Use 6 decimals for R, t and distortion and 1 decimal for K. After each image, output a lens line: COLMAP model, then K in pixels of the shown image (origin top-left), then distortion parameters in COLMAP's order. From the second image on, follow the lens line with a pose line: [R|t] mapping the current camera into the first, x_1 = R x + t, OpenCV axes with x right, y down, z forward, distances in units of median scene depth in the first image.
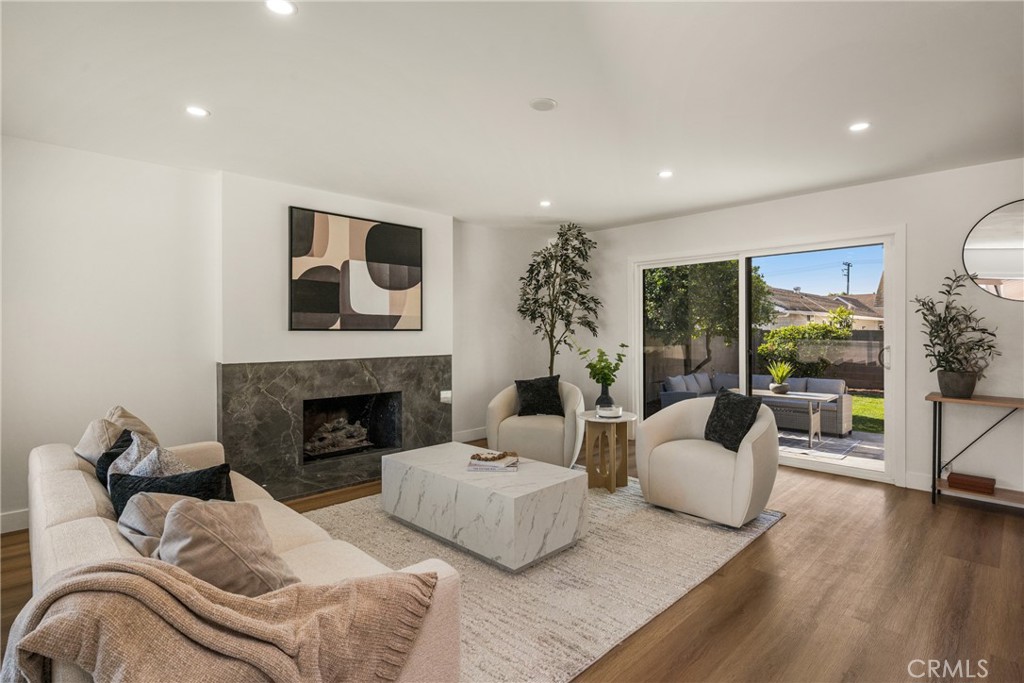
lens RADIAL K [[503.8, 0, 518.6], [0, 503.8, 330.8], [0, 0, 1]] dist [-0.003877, 0.000329]
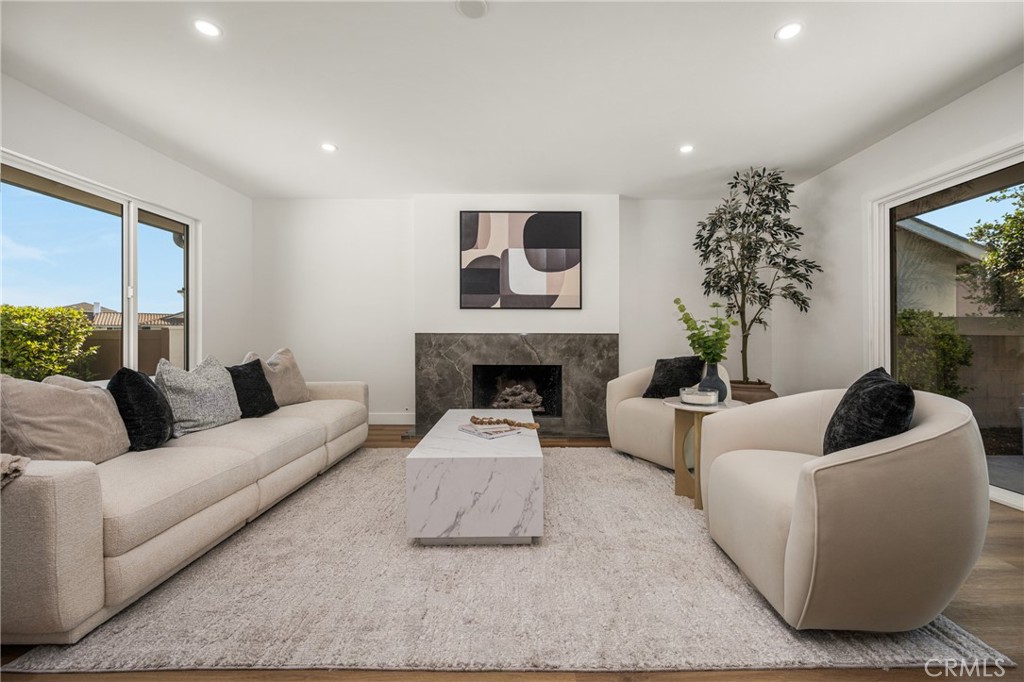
lens RADIAL K [[409.9, 0, 530.6], [0, 409.9, 338.1], [0, 0, 1]] dist [-0.005242, 0.000266]
pose [[0.710387, 0.004192, -0.703799, 0.358063], [-0.003425, 0.999991, 0.002499, 0.062607], [0.703803, 0.000635, 0.710395, 0.343539]]
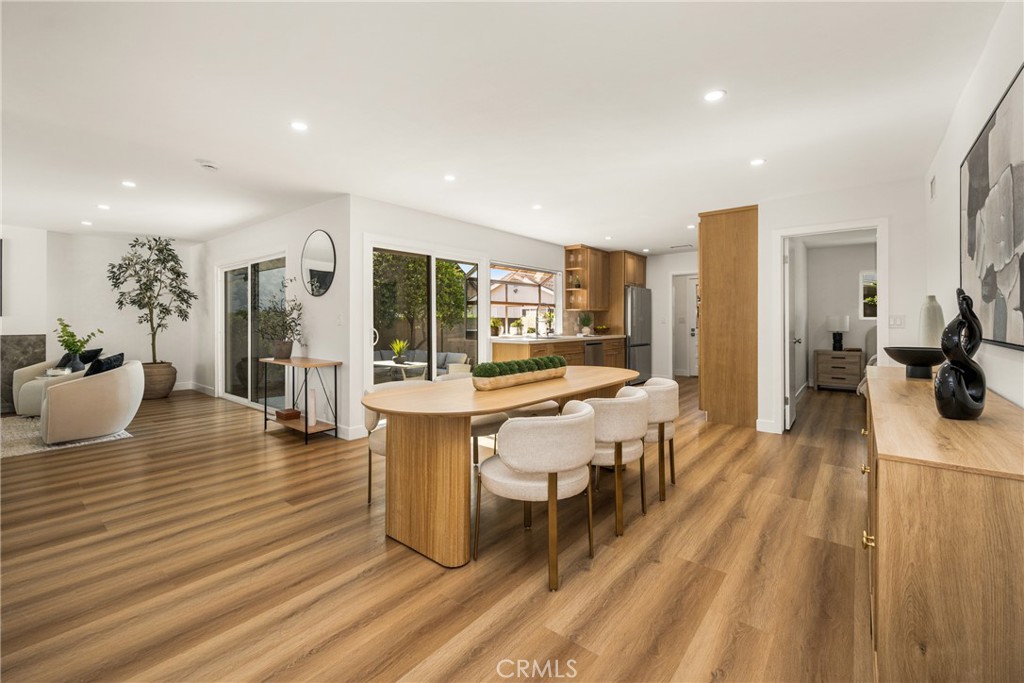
lens RADIAL K [[409.9, 0, 501.9], [0, 409.9, 313.6], [0, 0, 1]] dist [-0.005242, 0.000266]
pose [[0.995971, 0.003163, 0.089624, 1.102656], [-0.002354, 0.999956, -0.009127, -0.000302], [-0.089649, 0.008879, 0.995934, -0.201624]]
